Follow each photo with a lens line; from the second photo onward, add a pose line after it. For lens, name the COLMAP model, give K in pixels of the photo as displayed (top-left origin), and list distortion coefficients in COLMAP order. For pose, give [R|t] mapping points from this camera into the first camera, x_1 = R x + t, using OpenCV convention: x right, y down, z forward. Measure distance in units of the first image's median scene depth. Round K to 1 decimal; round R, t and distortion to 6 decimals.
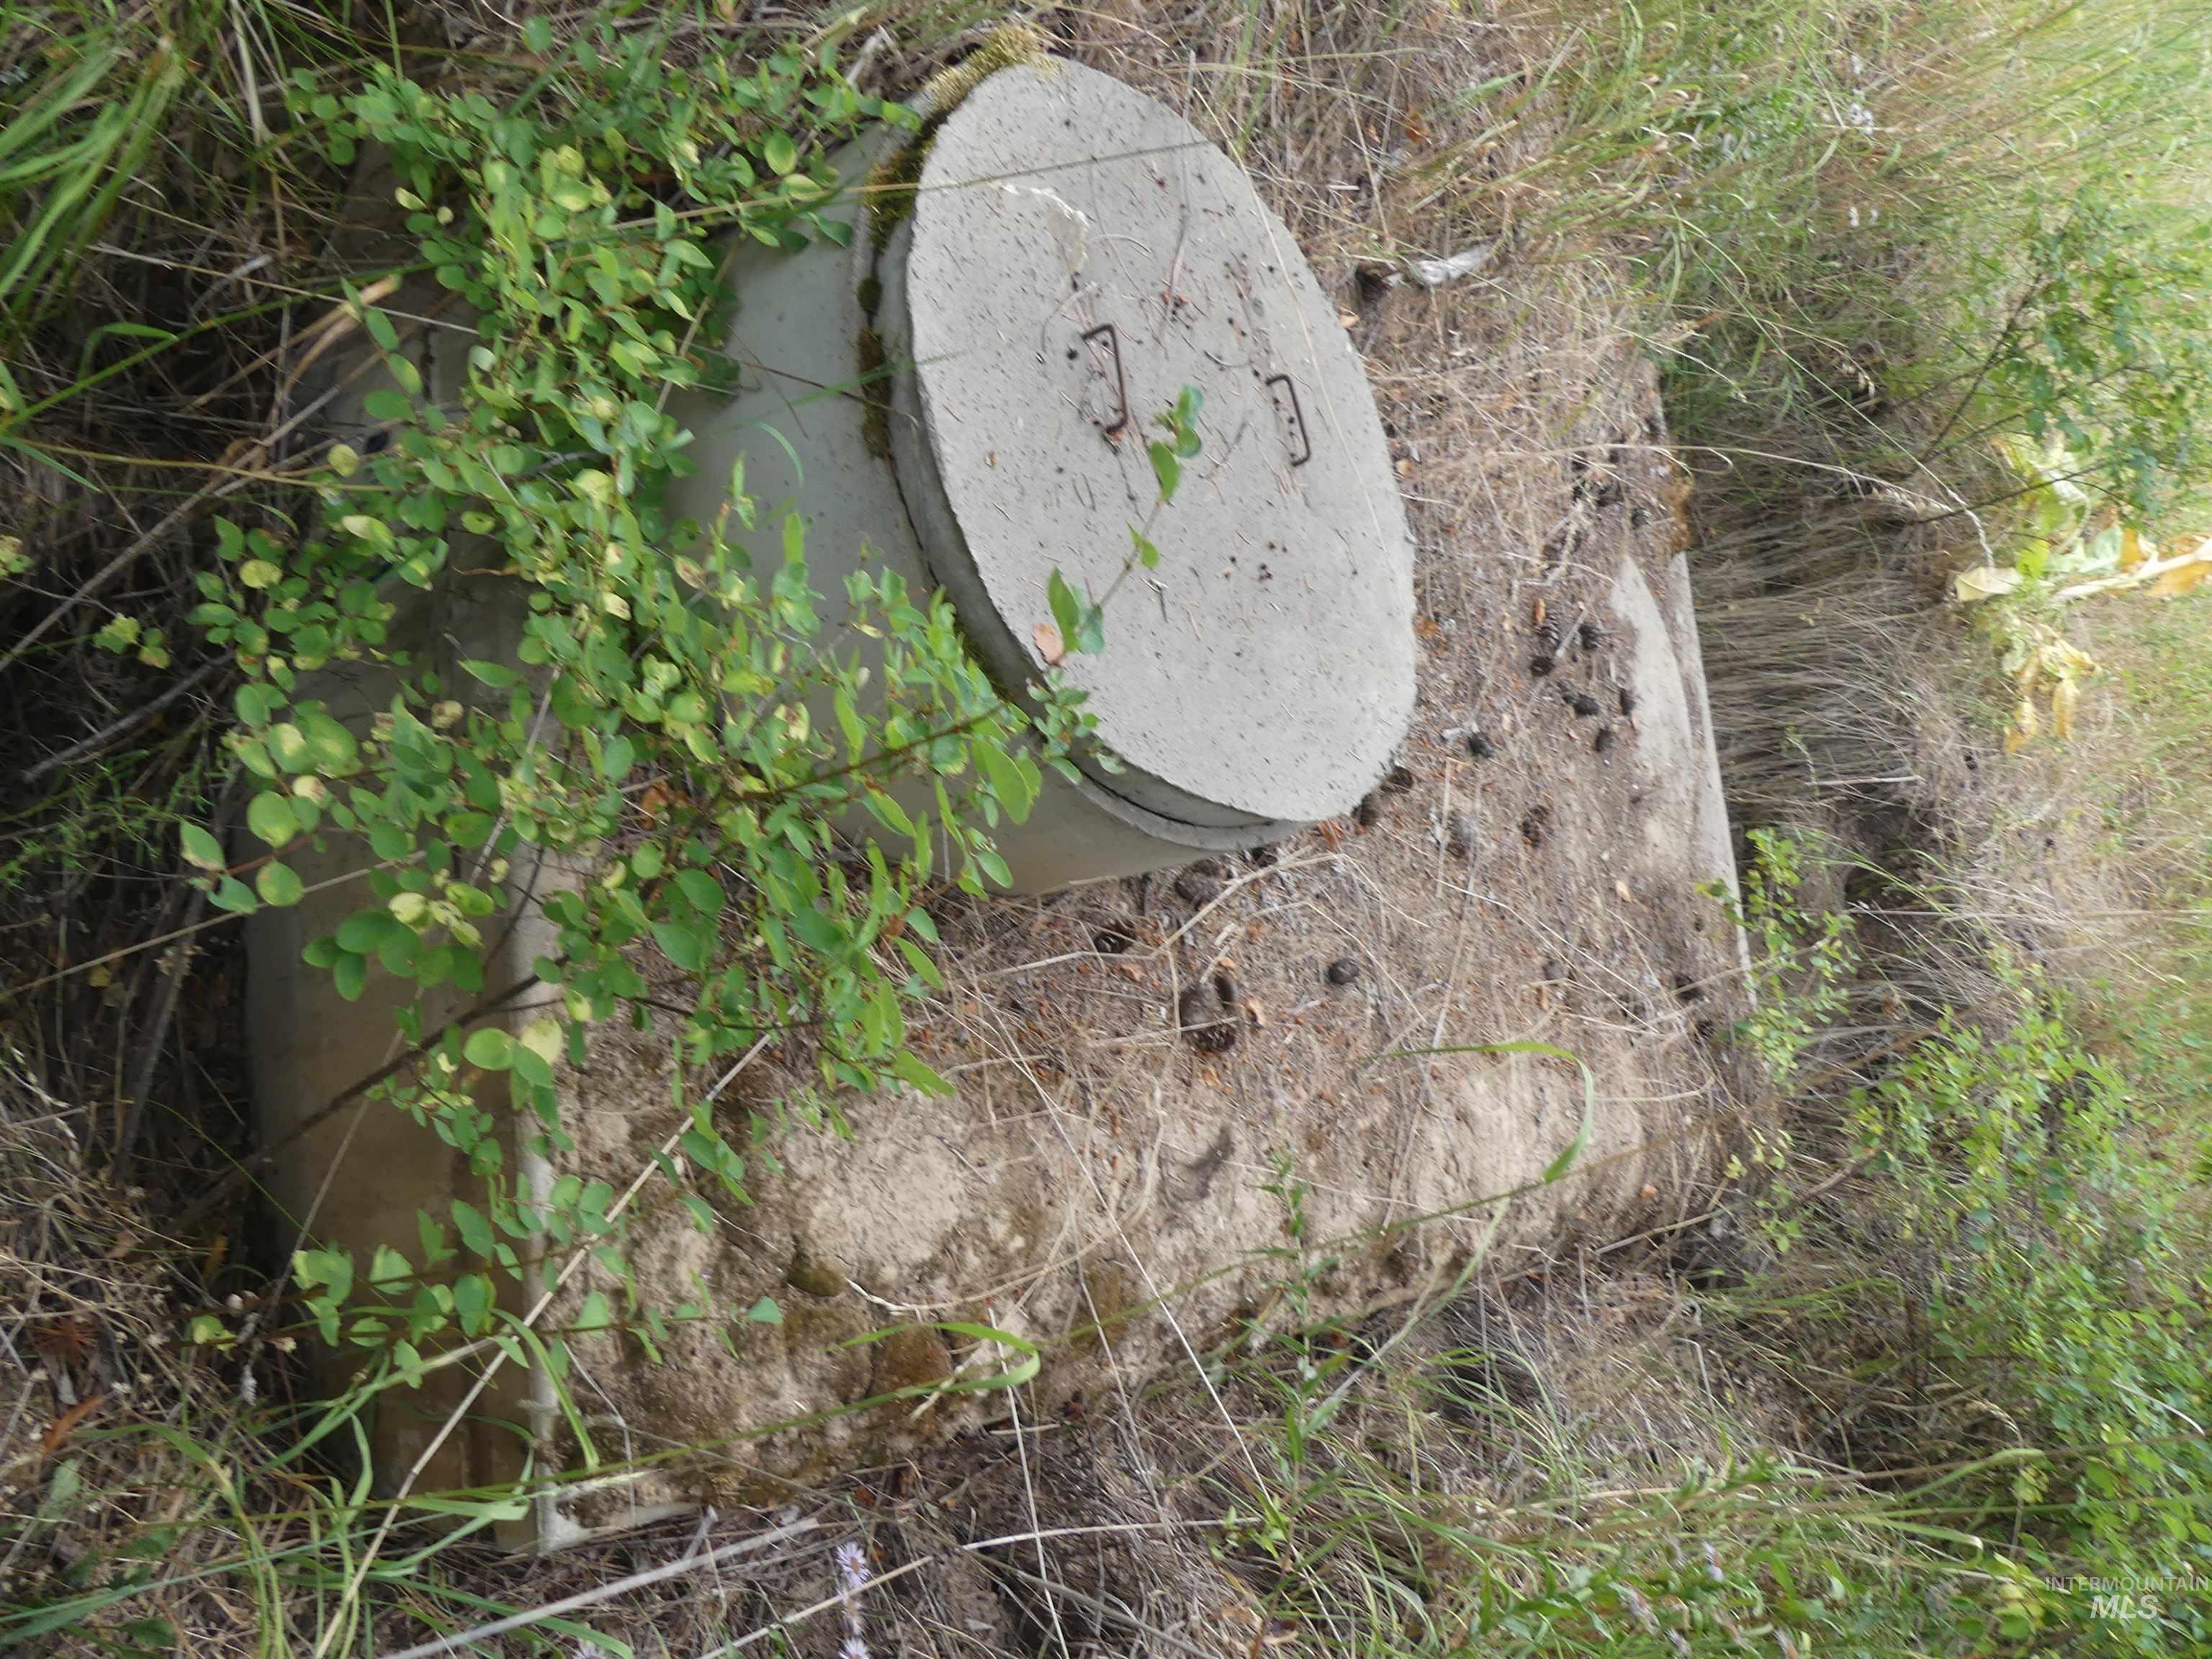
lens RADIAL K [[1674.4, 0, 1116.7], [0, 1674.4, 836.1], [0, 0, 1]] dist [-0.014616, 0.006670]
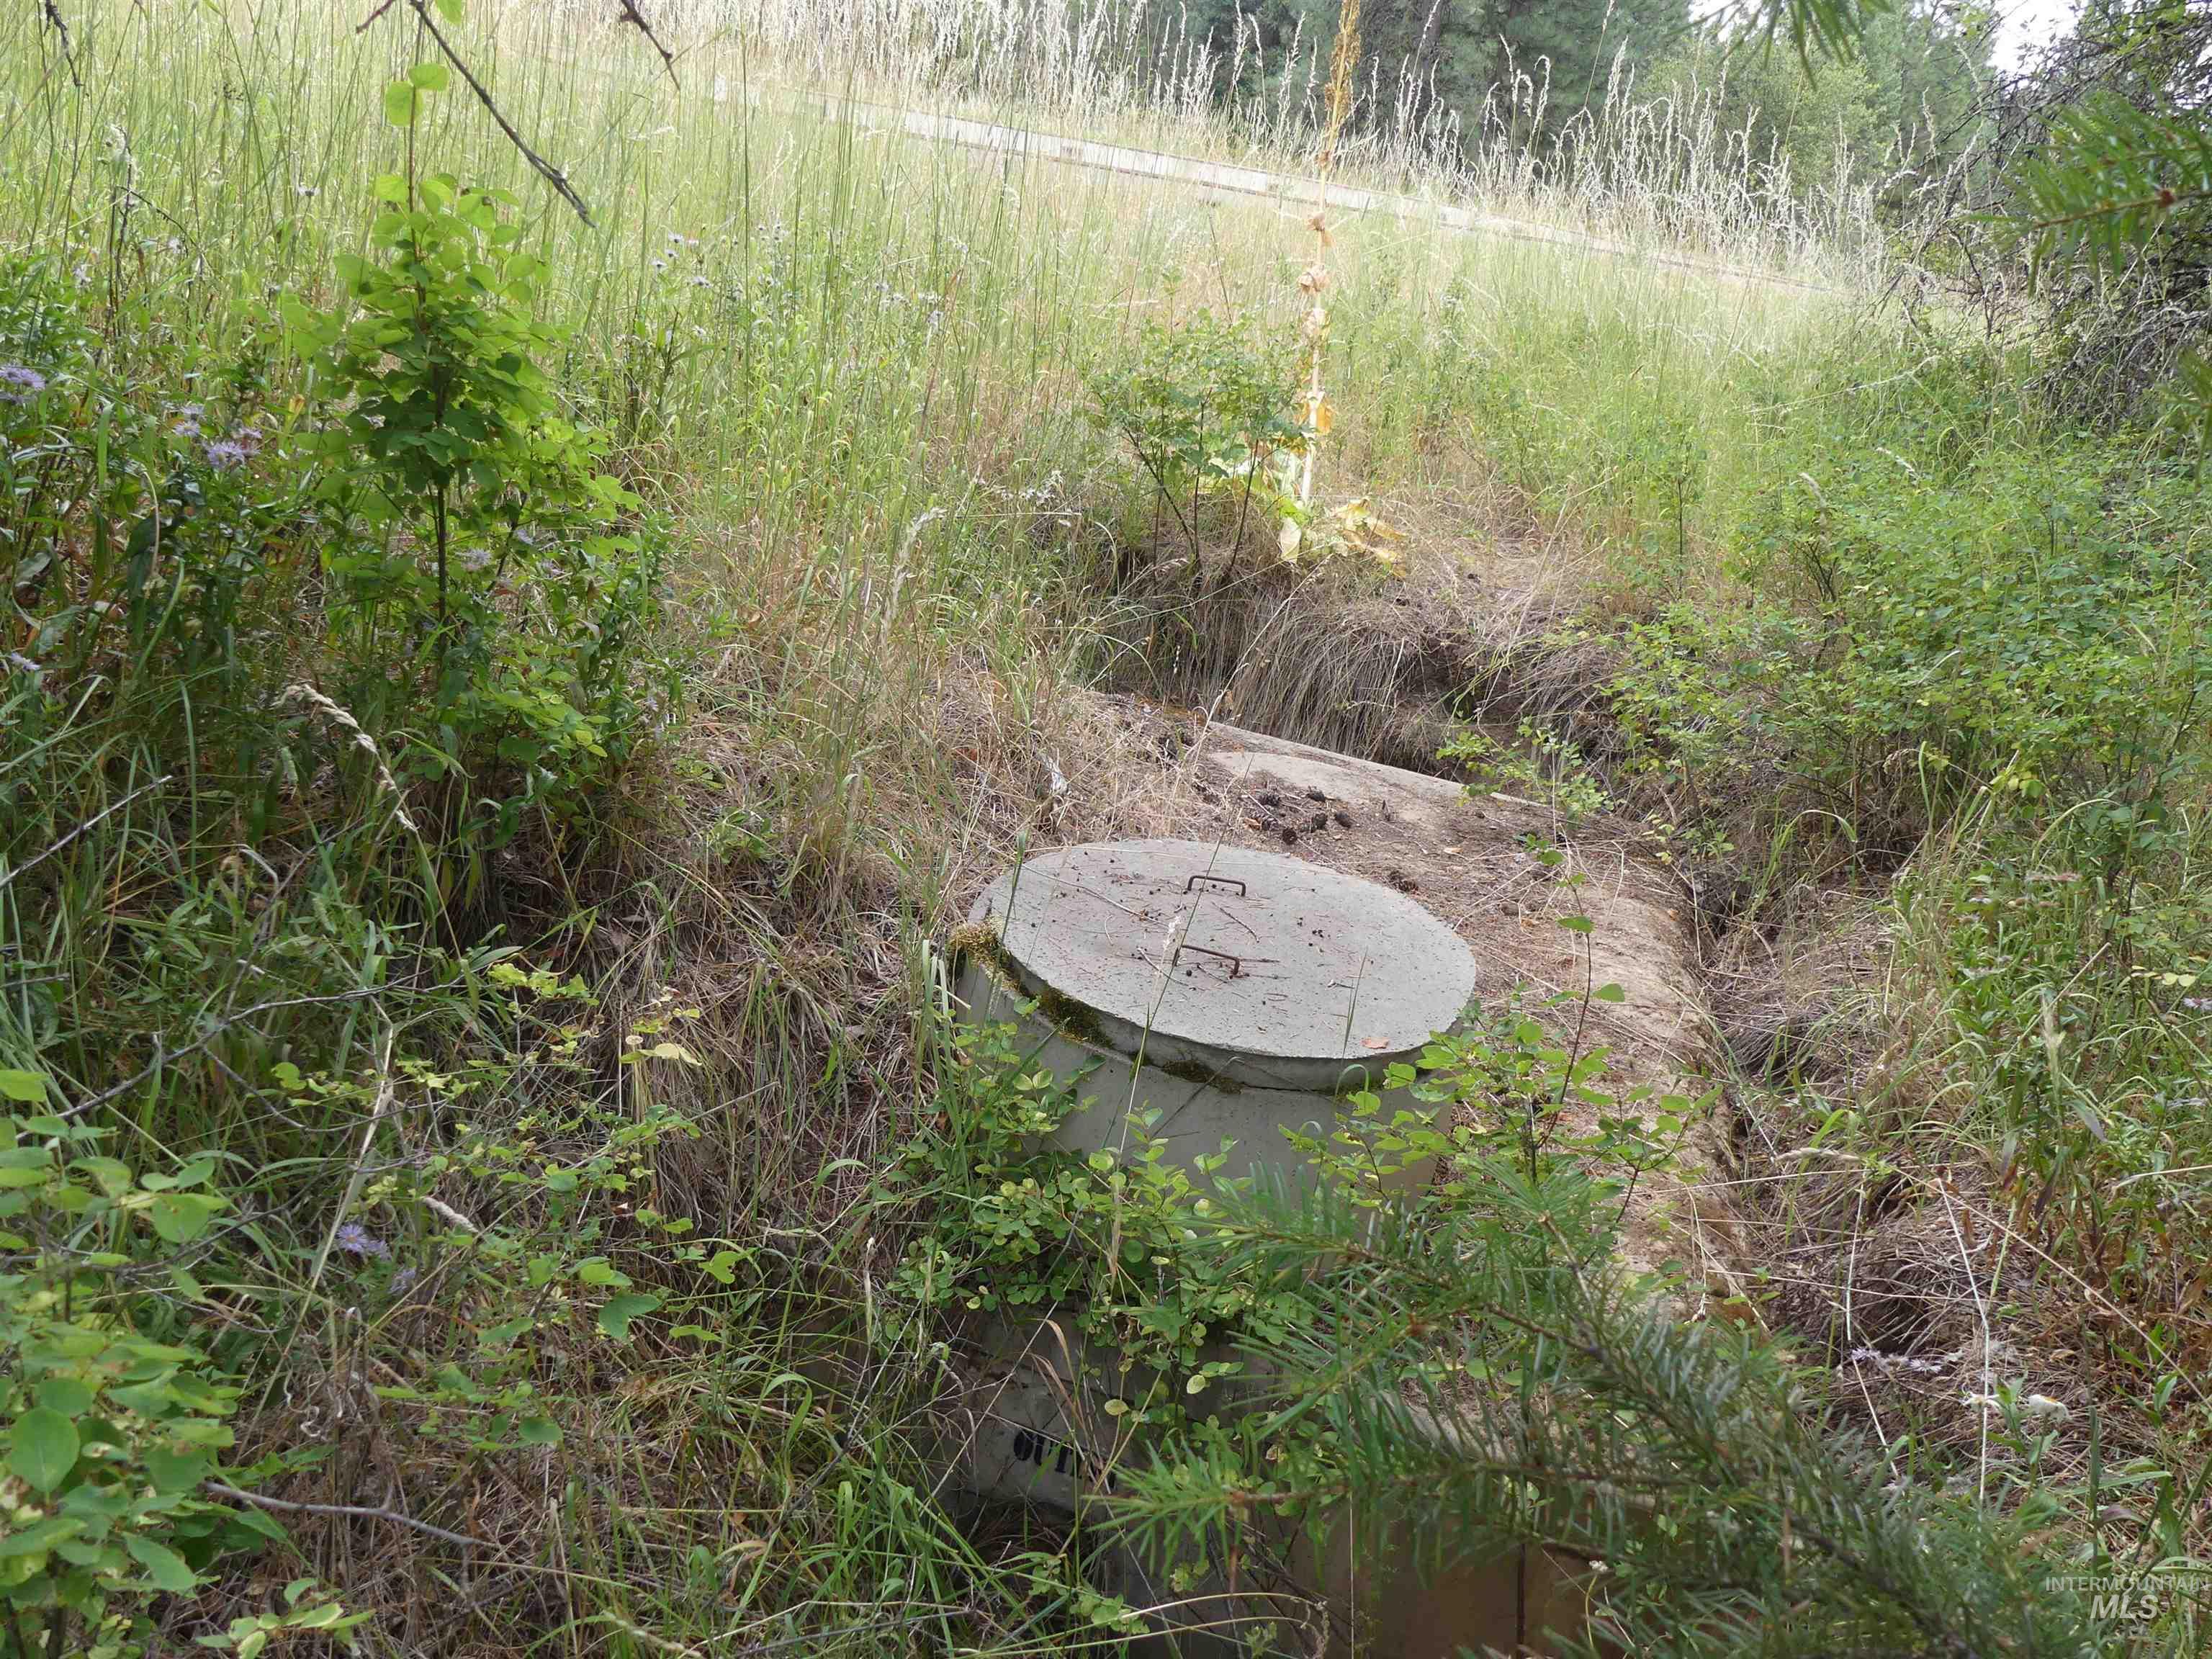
lens RADIAL K [[1674.4, 0, 1116.7], [0, 1674.4, 836.1], [0, 0, 1]] dist [-0.014616, 0.006670]
pose [[0.387038, -0.869666, 0.306402, -0.215138], [0.918534, 0.392694, -0.045677, -0.160752], [-0.080599, 0.299120, 0.950806, -0.293101]]
